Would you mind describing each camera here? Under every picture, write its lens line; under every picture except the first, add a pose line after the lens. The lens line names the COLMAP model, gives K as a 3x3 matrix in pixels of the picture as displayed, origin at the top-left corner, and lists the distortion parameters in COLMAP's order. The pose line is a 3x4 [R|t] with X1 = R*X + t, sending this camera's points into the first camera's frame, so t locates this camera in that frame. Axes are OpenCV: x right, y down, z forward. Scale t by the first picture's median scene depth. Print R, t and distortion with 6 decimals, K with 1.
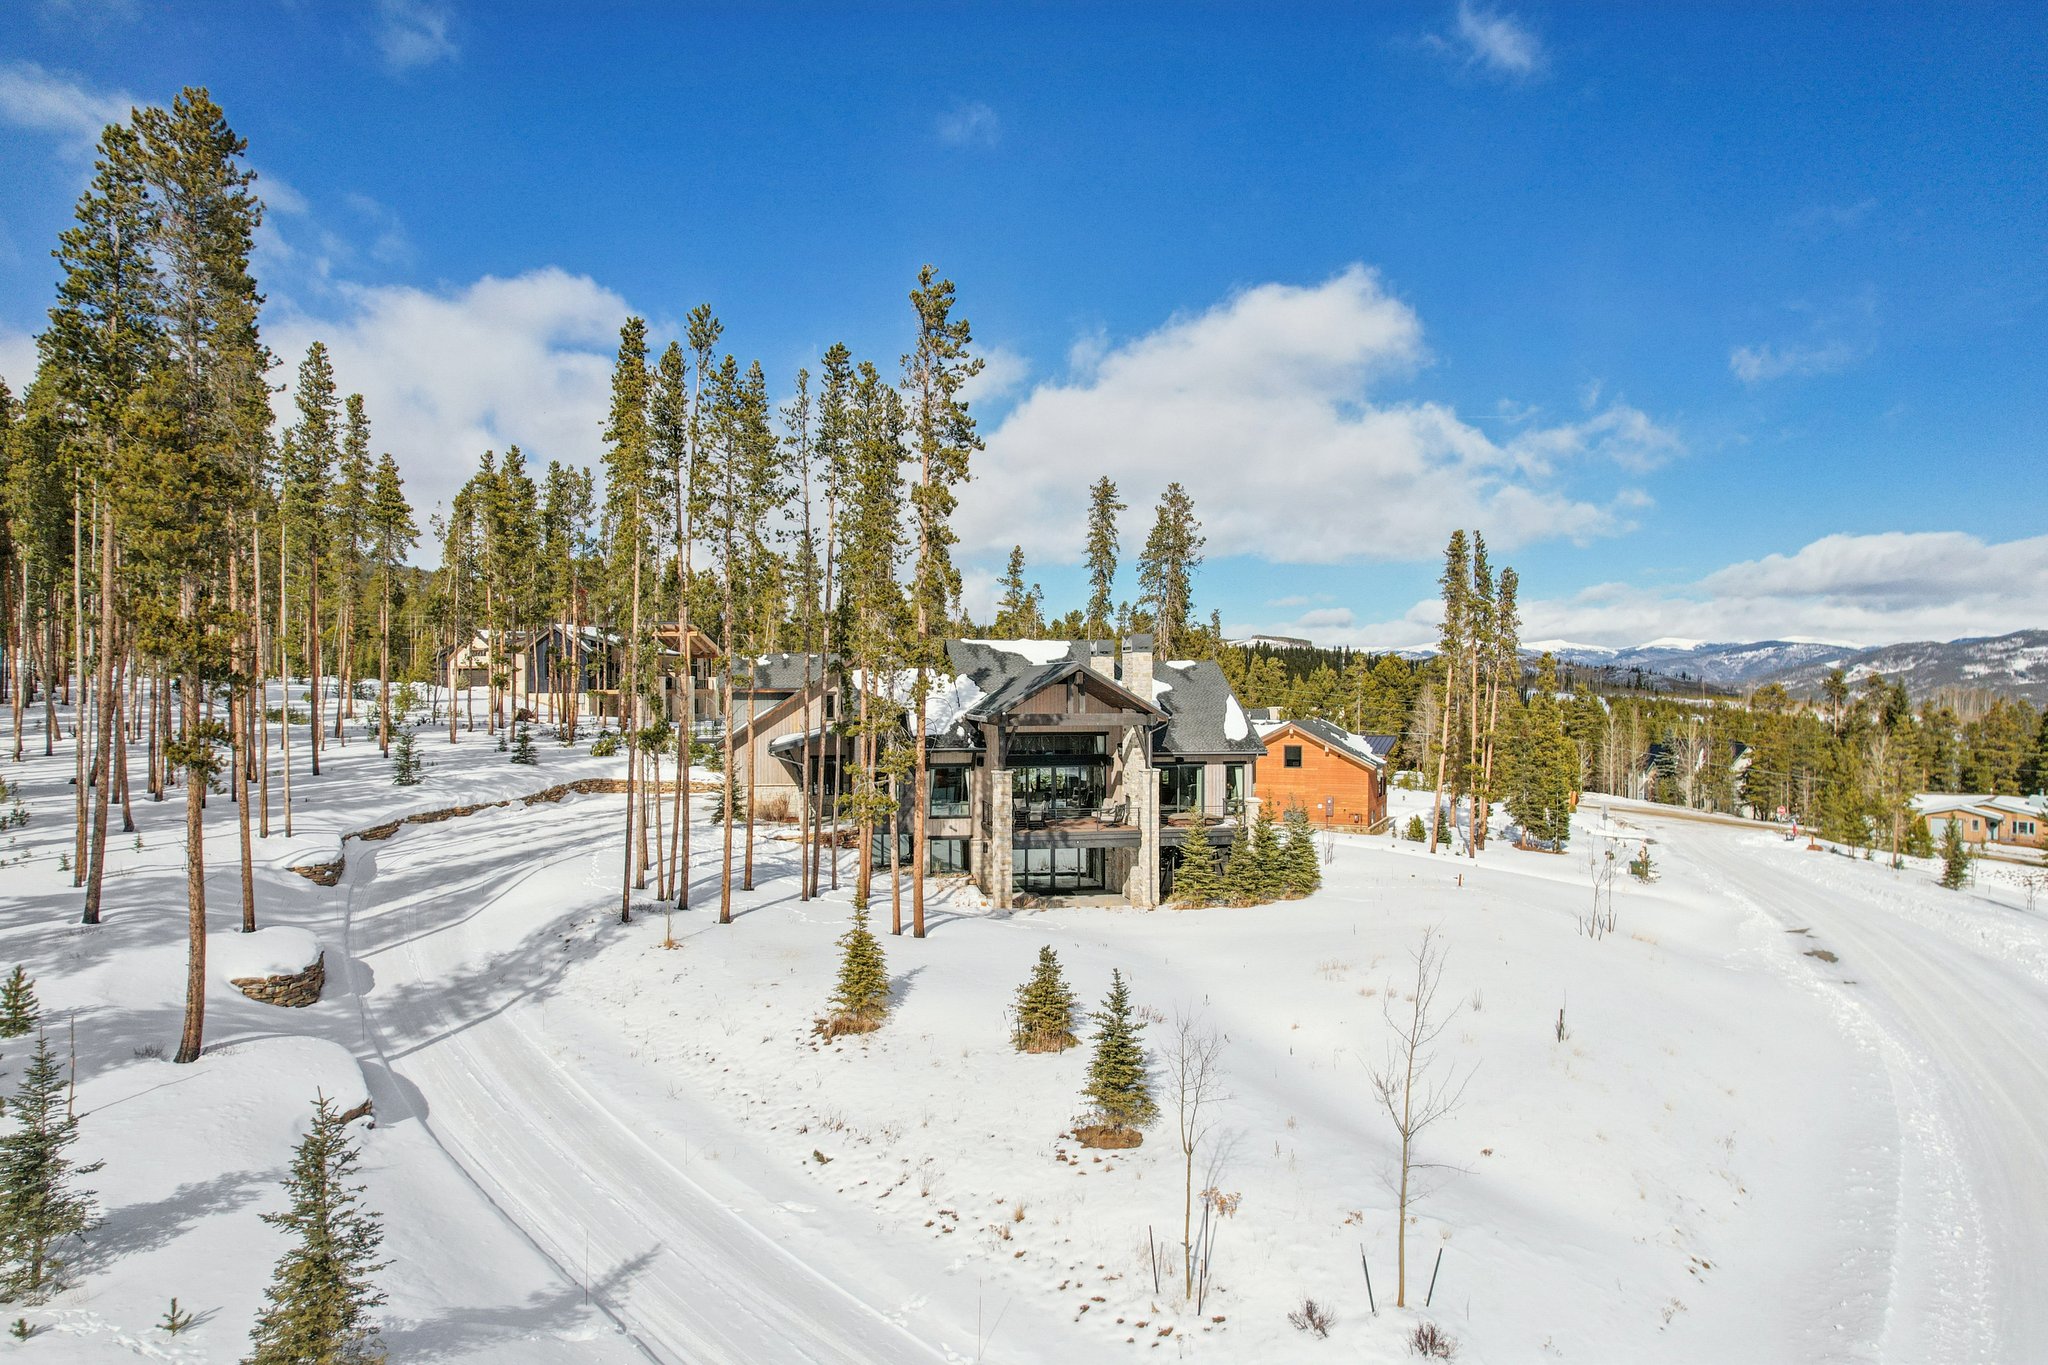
lens RADIAL K [[1343.1, 0, 1024.0], [0, 1343.1, 682.5], [0, 0, 1]] dist [-0.006778, -0.001887]
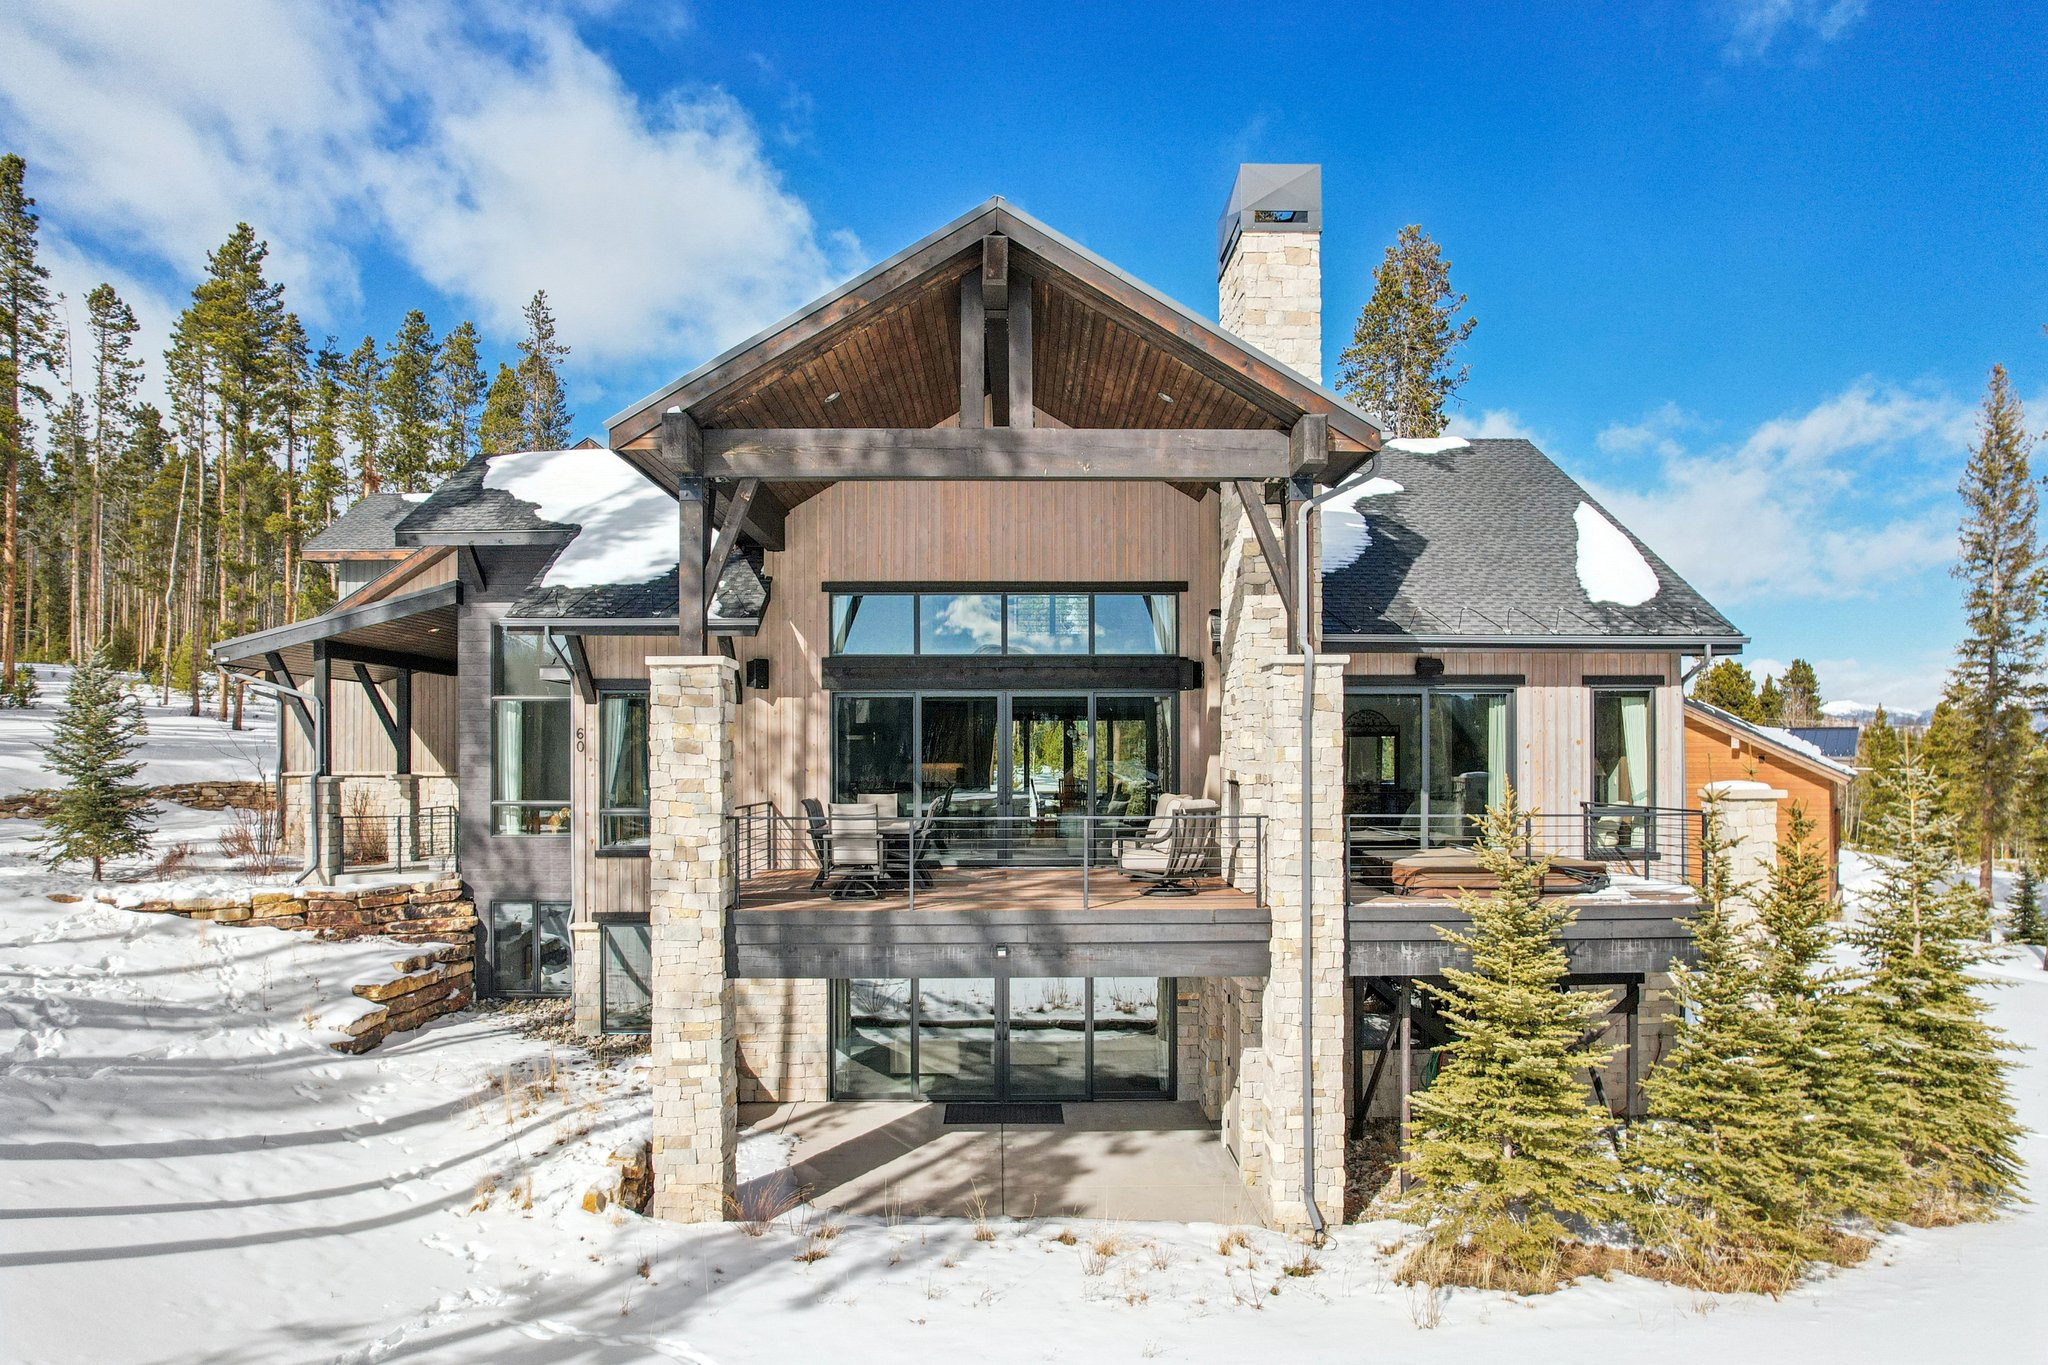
lens RADIAL K [[1388.1, 0, 1025.0], [0, 1388.1, 723.2], [0, 0, 1]] dist [-0.053098, 0.000104]
pose [[0.986214, -0.002747, -0.165453, 0.060463], [0.000139, 0.999876, -0.015774, 0.056945], [0.165476, 0.015533, 0.986092, 0.528507]]
